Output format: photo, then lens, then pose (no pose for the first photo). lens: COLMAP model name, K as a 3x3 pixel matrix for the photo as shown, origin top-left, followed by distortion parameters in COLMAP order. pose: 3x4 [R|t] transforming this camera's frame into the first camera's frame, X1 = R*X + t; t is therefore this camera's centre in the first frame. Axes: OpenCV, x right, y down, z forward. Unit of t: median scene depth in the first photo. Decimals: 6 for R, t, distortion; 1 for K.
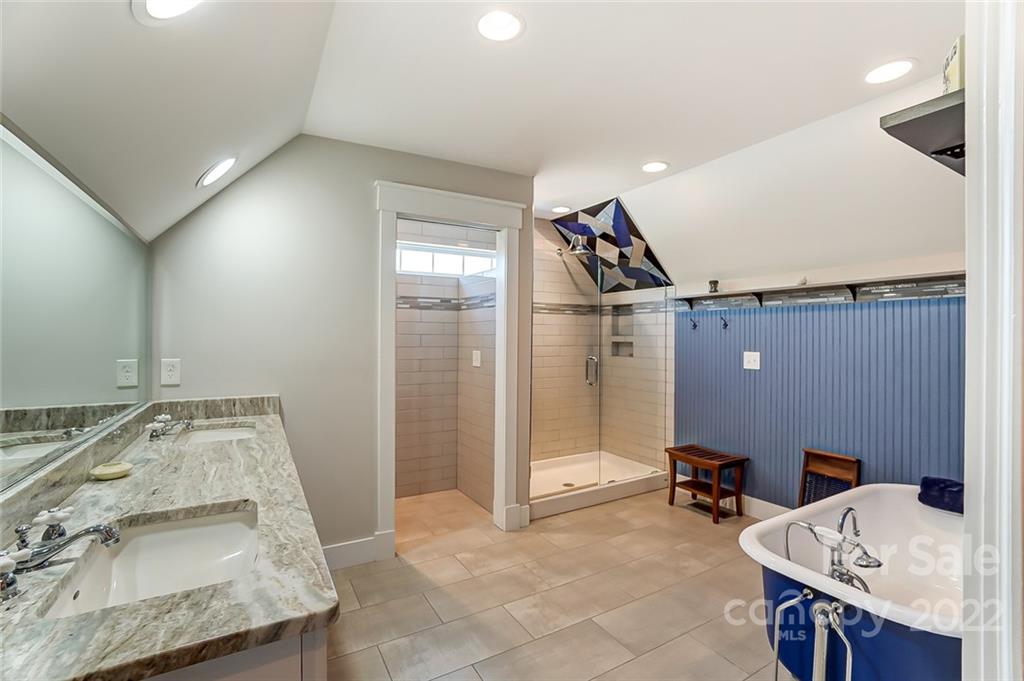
lens RADIAL K [[458.8, 0, 511.3], [0, 458.8, 336.8], [0, 0, 1]] dist [-0.061778, 0.019423]
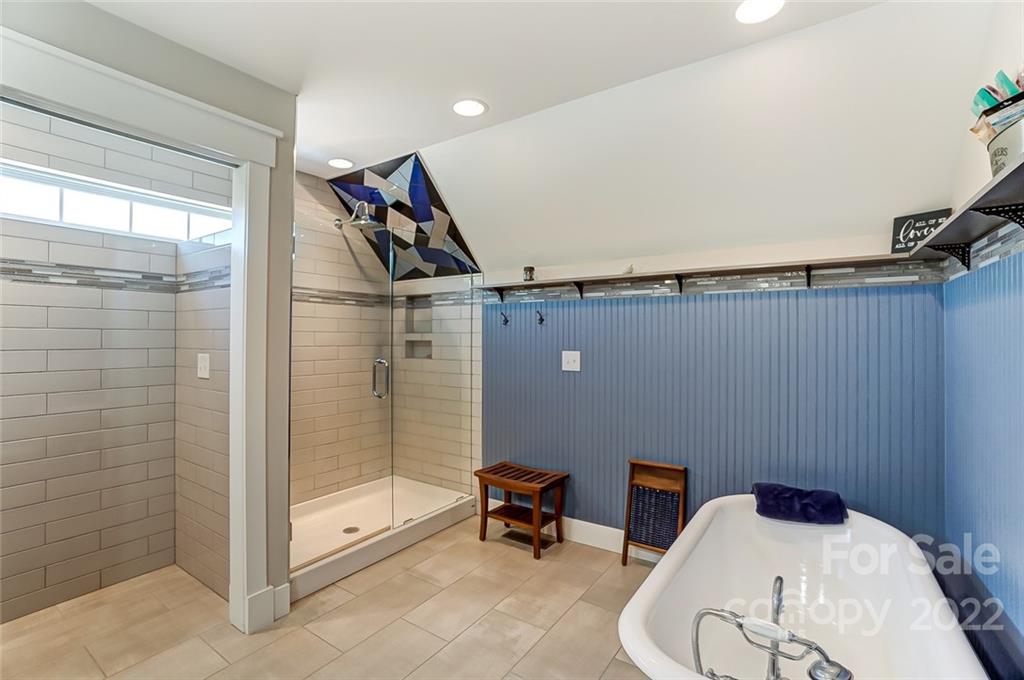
lens RADIAL K [[458.8, 0, 511.3], [0, 458.8, 336.3], [0, 0, 1]] dist [-0.061778, 0.019423]
pose [[0.898409, 0.001428, 0.439157, 0.039748], [-0.000094, 0.999995, -0.003060, 0.007433], [-0.439159, 0.002708, 0.898405, 0.235693]]
